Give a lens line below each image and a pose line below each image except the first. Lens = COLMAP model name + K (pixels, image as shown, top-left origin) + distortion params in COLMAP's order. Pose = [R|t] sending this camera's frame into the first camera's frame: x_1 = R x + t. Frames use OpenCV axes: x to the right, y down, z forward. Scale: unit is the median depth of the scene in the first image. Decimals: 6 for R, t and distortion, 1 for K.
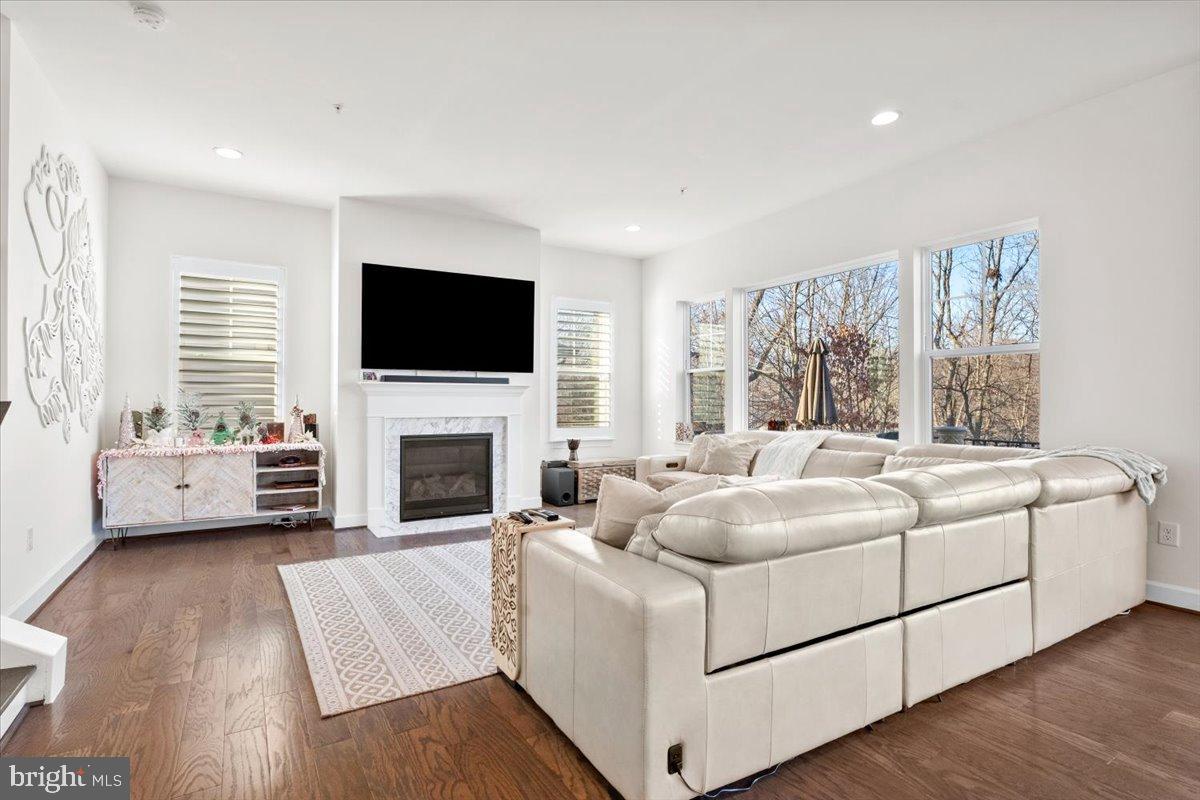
lens RADIAL K [[565.7, 0, 600.0], [0, 565.7, 400.0], [0, 0, 1]] dist [0.001119, -0.007886]
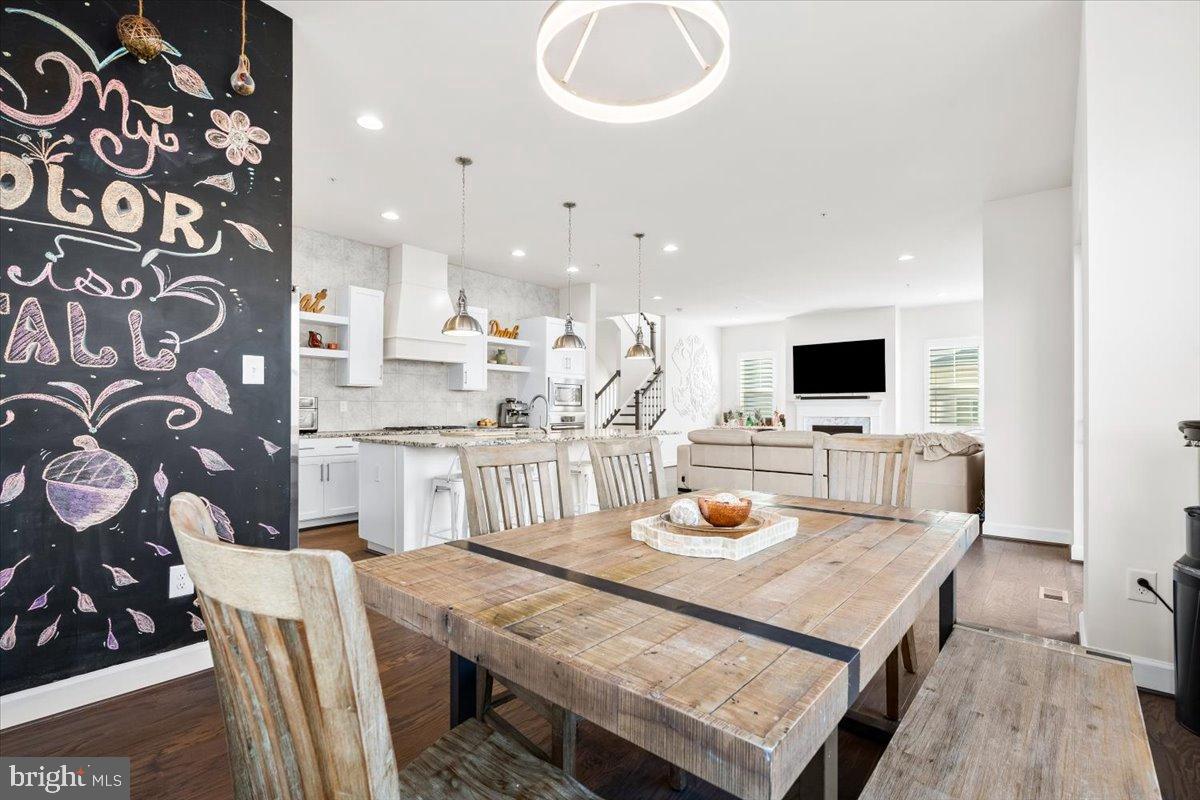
lens RADIAL K [[565.7, 0, 600.0], [0, 565.7, 400.0], [0, 0, 1]] dist [0.001119, -0.007886]
pose [[0.318281, -0.015903, -0.947863, 1.417478], [0.001731, 0.999867, -0.016195, 0.002555], [0.947995, 0.003514, 0.318266, -0.412510]]
